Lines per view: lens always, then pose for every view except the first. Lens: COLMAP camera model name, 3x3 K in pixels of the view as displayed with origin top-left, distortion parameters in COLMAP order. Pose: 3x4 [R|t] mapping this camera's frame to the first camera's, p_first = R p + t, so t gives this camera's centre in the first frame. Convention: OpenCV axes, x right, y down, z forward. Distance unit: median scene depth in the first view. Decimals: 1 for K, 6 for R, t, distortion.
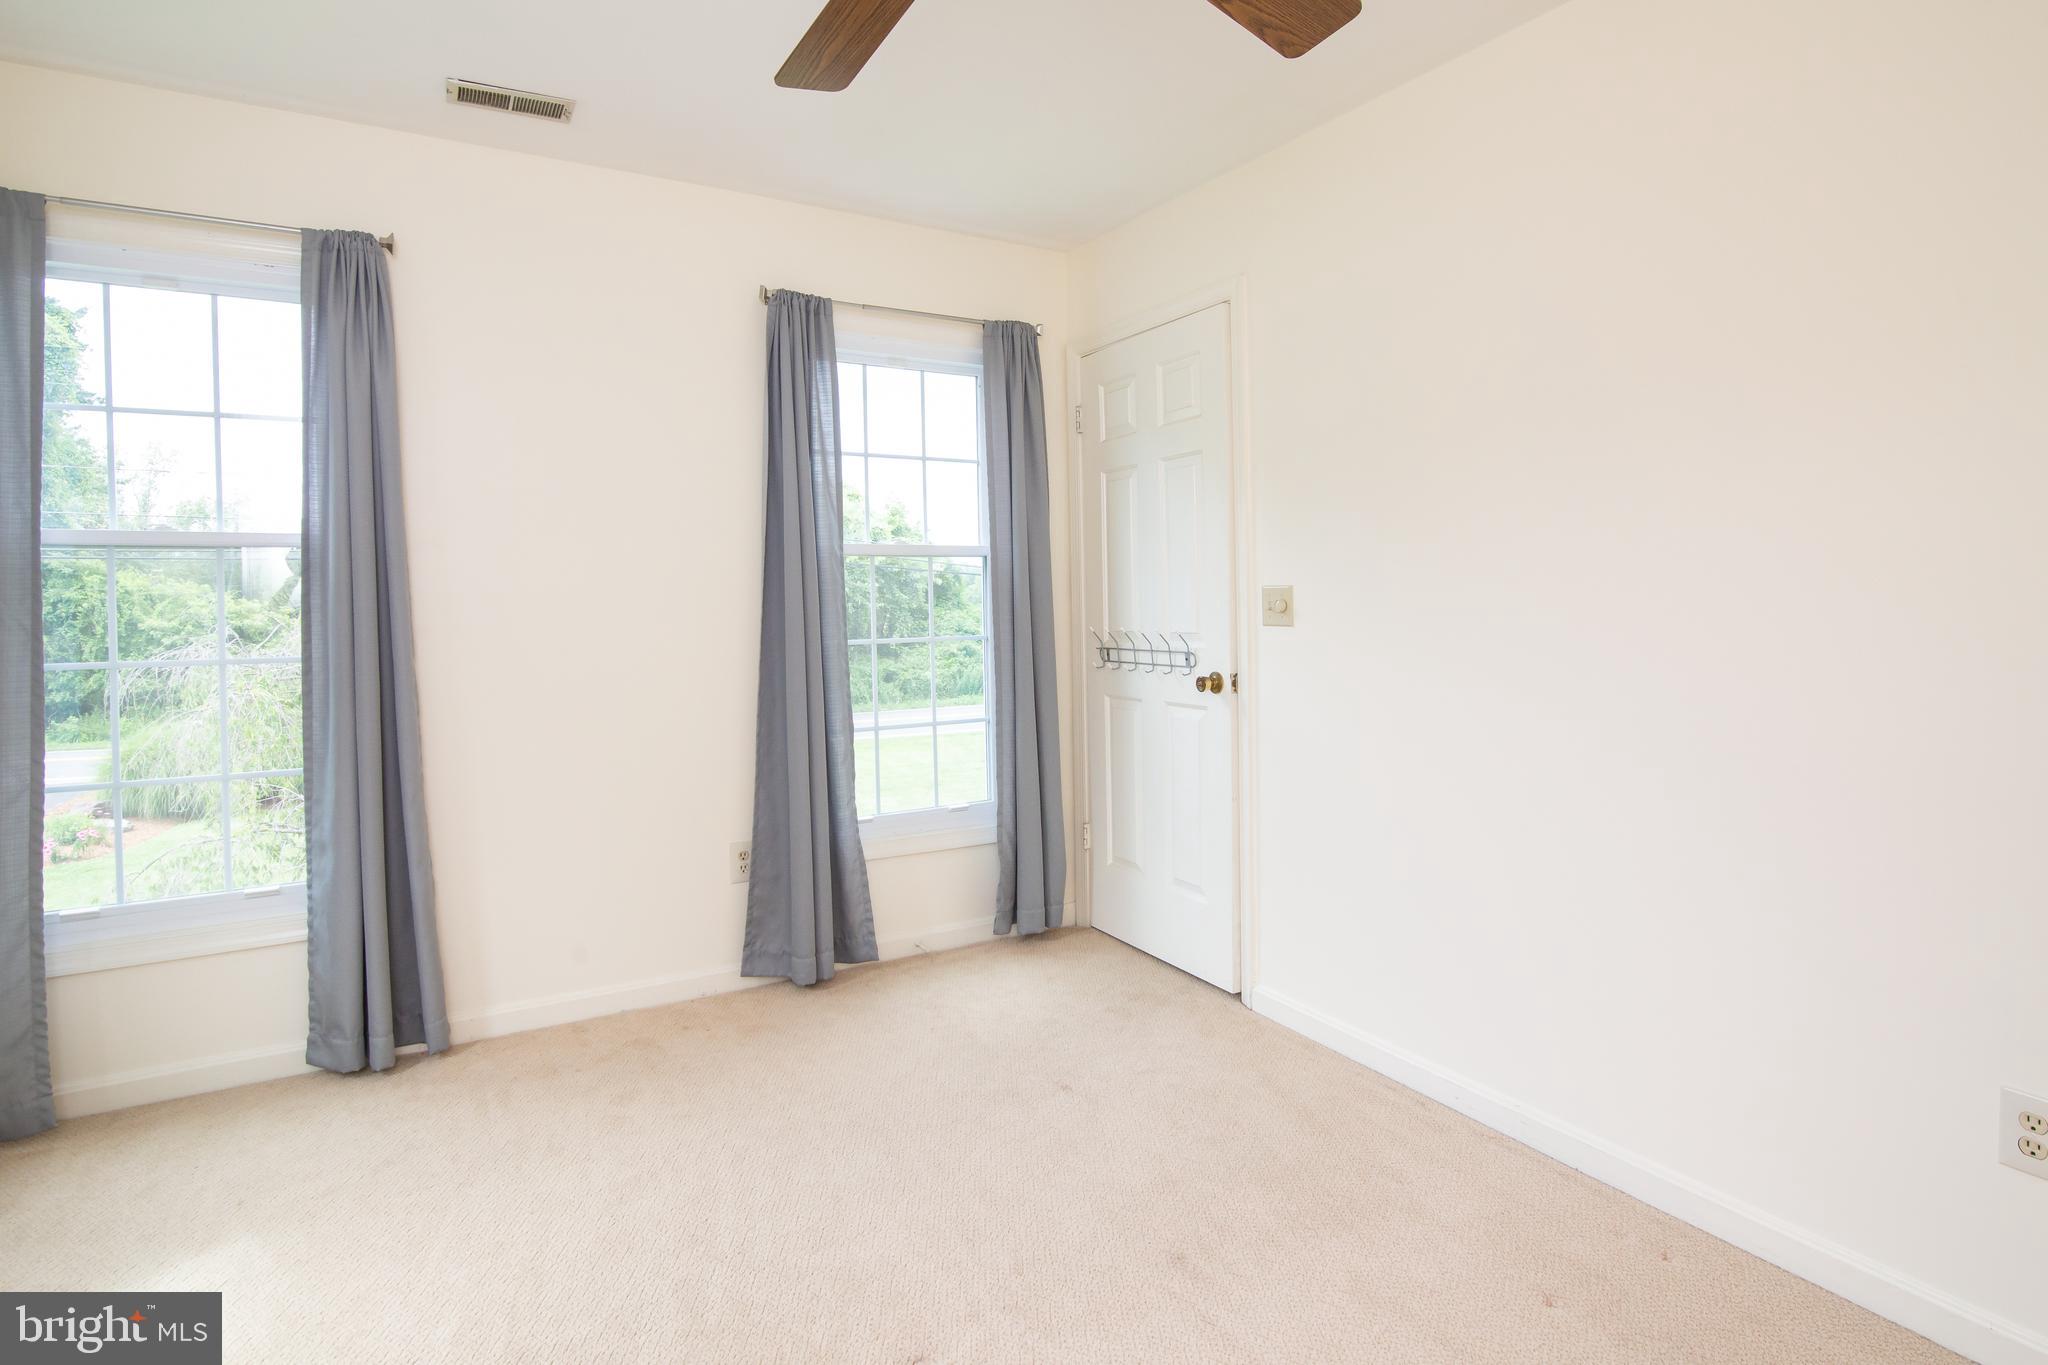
lens RADIAL K [[920.5, 0, 989.7], [0, 920.5, 581.6], [0, 0, 1]] dist [-0.000314, 0.000076]
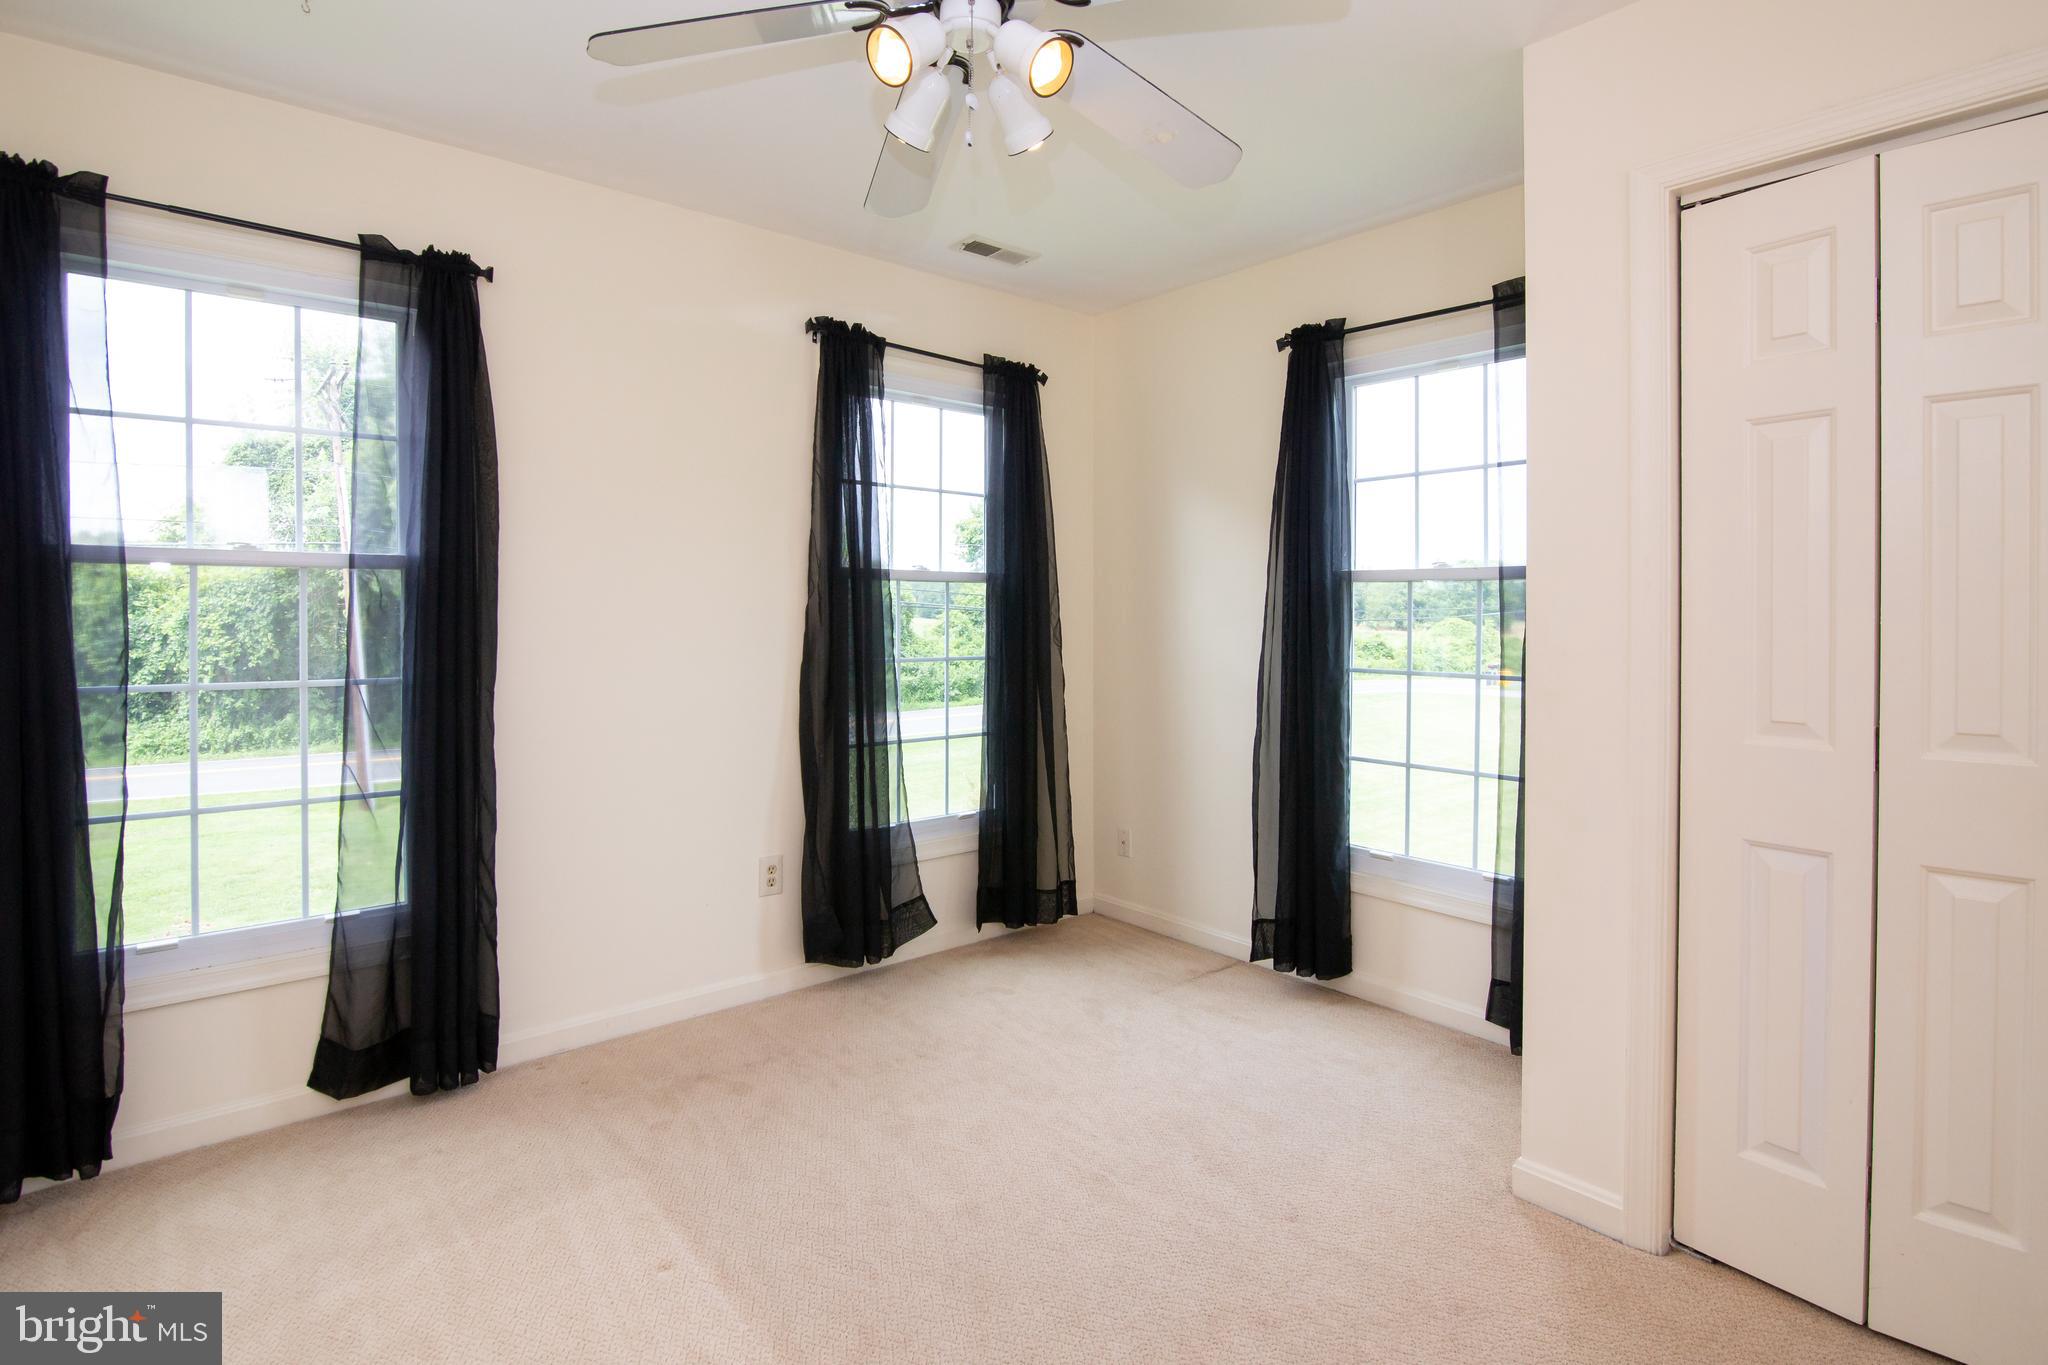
lens RADIAL K [[987.7, 0, 1026.2], [0, 987.7, 623.4], [0, 0, 1]] dist [-0.050608, 0.000205]
pose [[0.965788, 0.001204, 0.259330, -0.300409], [-0.005969, 0.999827, 0.017589, 0.000242], [-0.259264, -0.018535, 0.965628, -0.147340]]
